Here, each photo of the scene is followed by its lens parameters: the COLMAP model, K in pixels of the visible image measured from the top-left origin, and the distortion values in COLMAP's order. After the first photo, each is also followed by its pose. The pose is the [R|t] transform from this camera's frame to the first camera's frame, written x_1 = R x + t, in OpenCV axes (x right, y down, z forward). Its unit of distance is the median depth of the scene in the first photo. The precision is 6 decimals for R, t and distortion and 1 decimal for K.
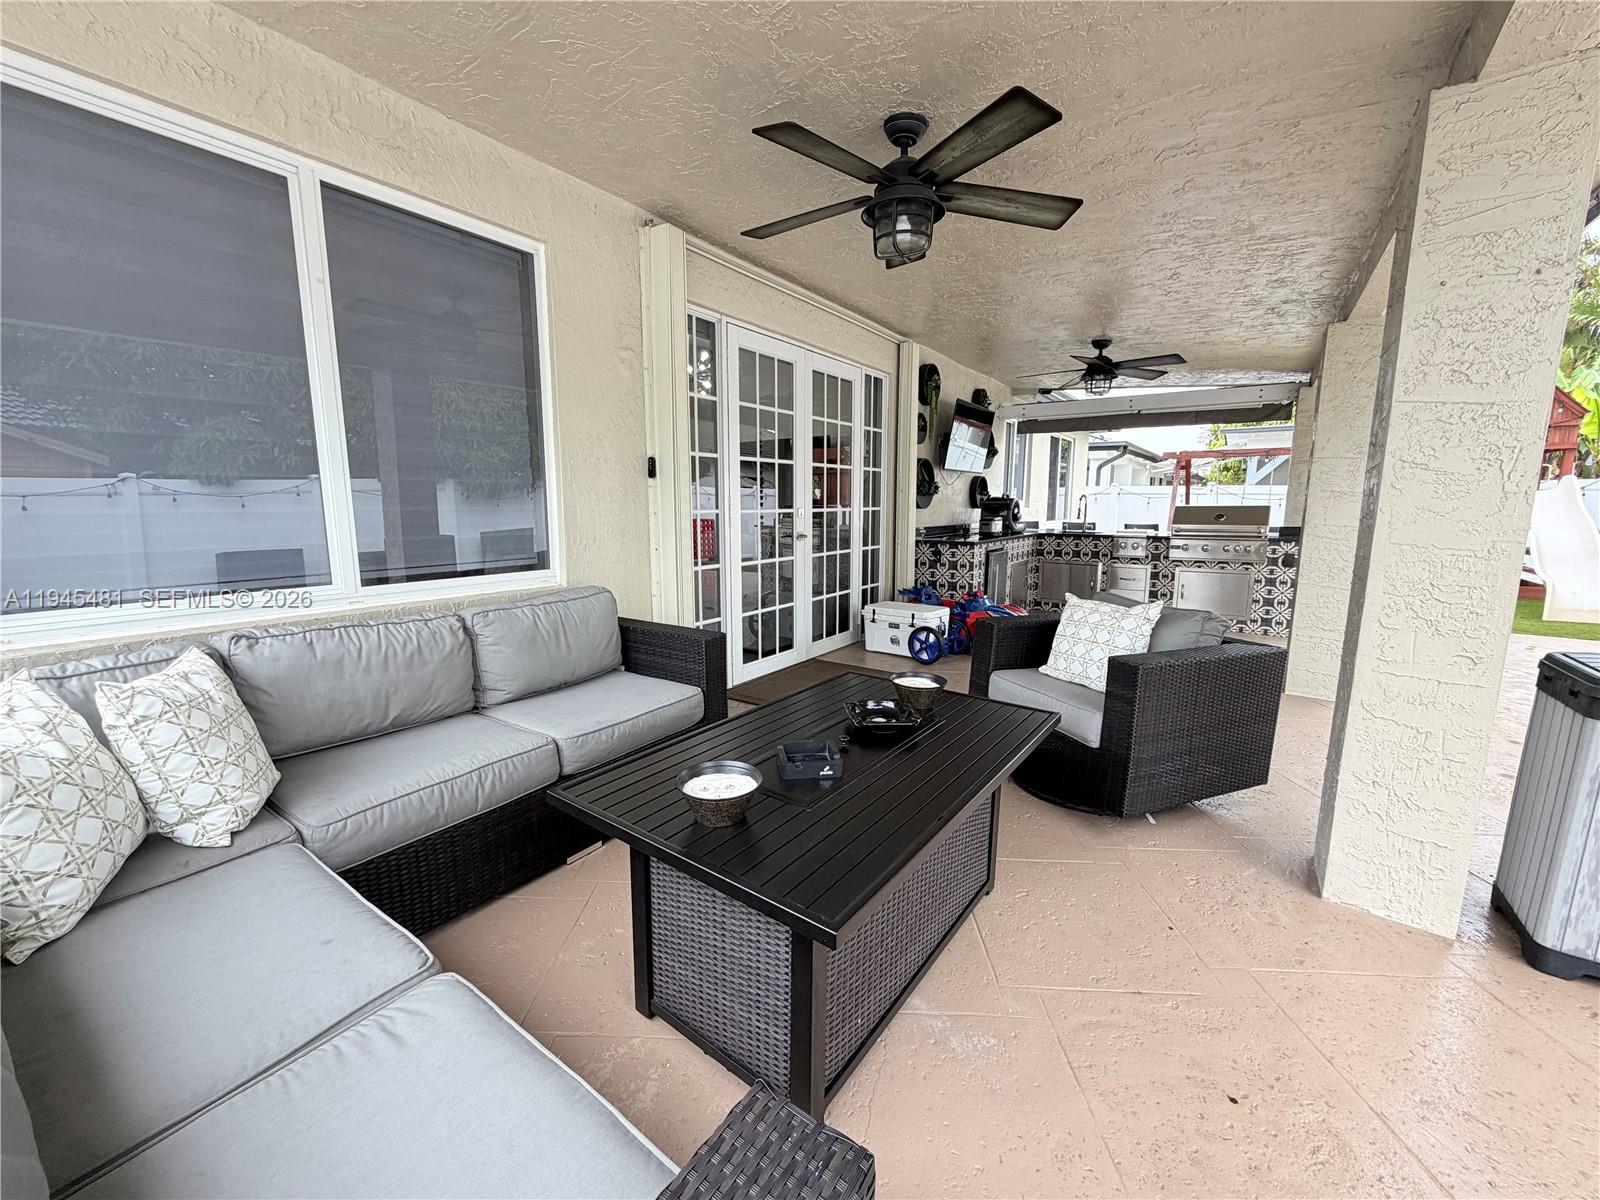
lens RADIAL K [[637.0, 0, 795.9], [0, 637.0, 601.3], [0, 0, 1]] dist [-0.000751, 0.000361]
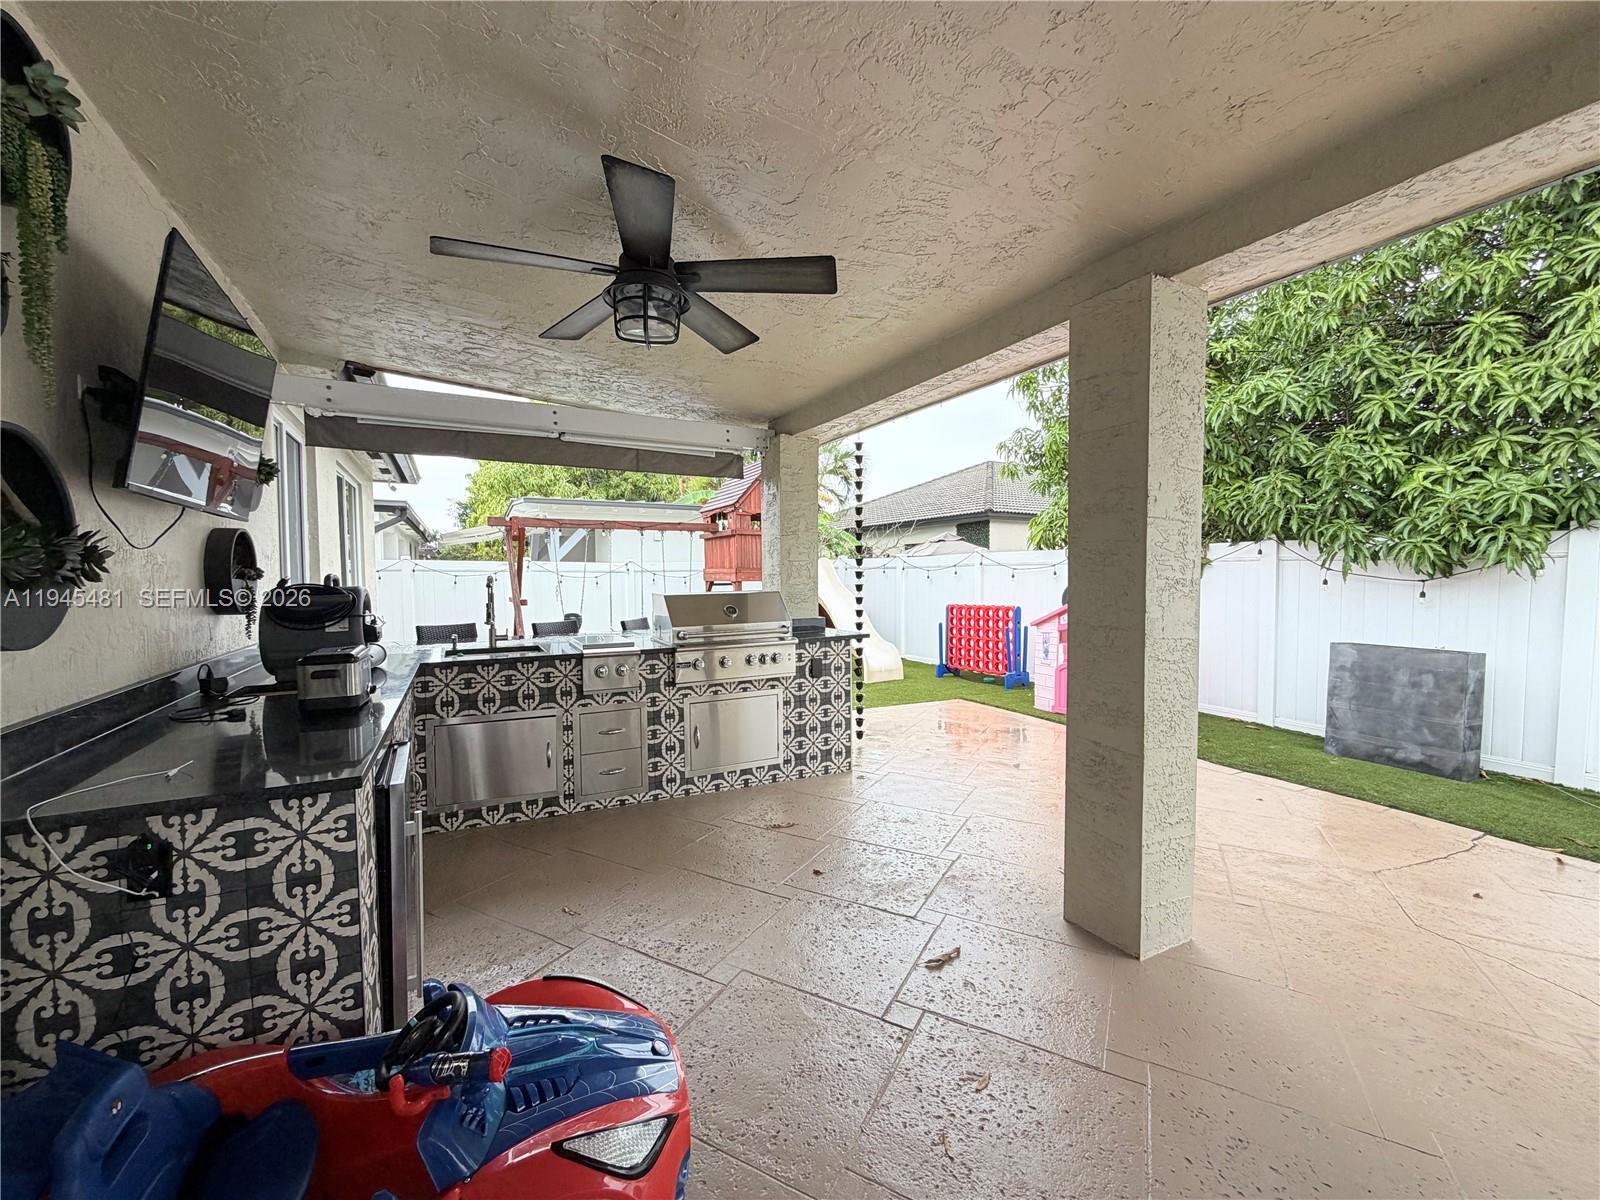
lens RADIAL K [[637.0, 0, 796.1], [0, 637.0, 600.6], [0, 0, 1]] dist [-0.000751, 0.000361]
pose [[0.449123, -0.040413, 0.892556, 0.136112], [0.144449, 0.989119, -0.027899, -0.127188], [-0.881716, 0.141459, 0.450073, 0.716902]]
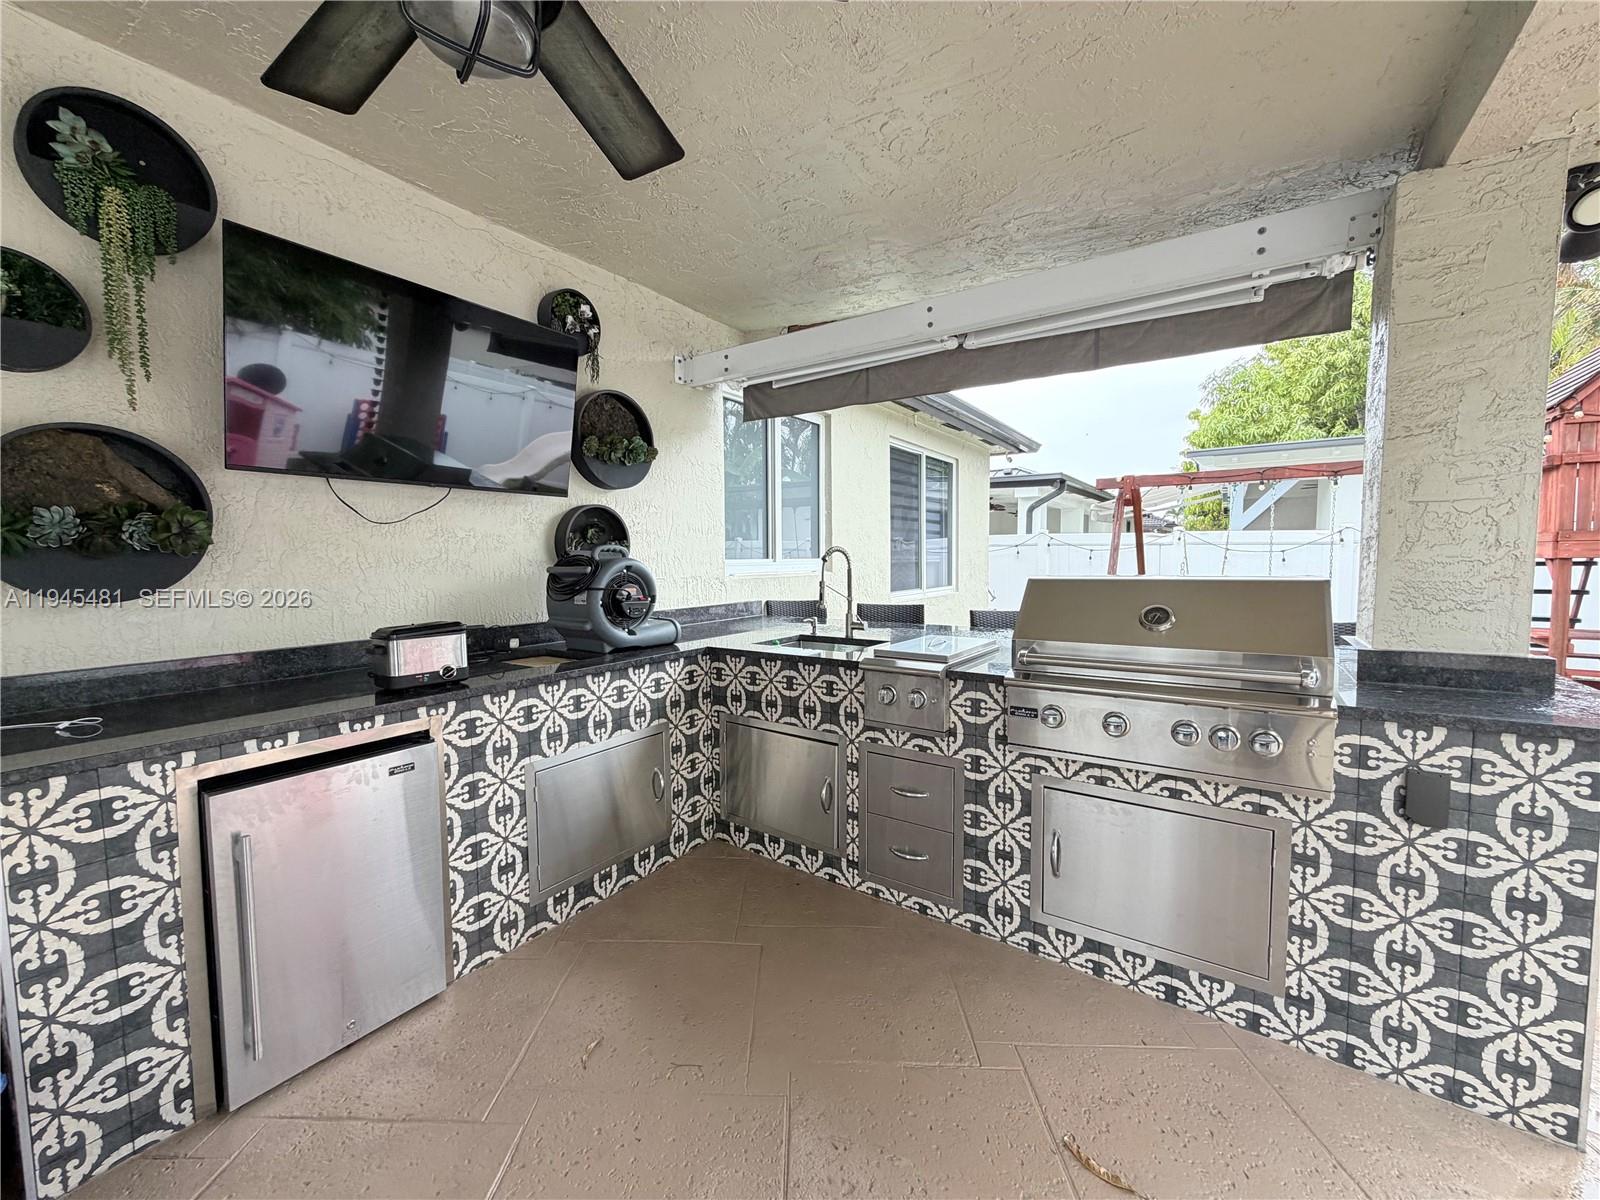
lens RADIAL K [[637.0, 0, 800.5], [0, 637.0, 600.8], [0, 0, 1]] dist [-0.000751, 0.000361]
pose [[0.999793, -0.010228, 0.017613, 0.543591], [0.011682, 0.996351, -0.084551, -0.129184], [-0.016684, 0.084739, 0.996263, 0.775690]]
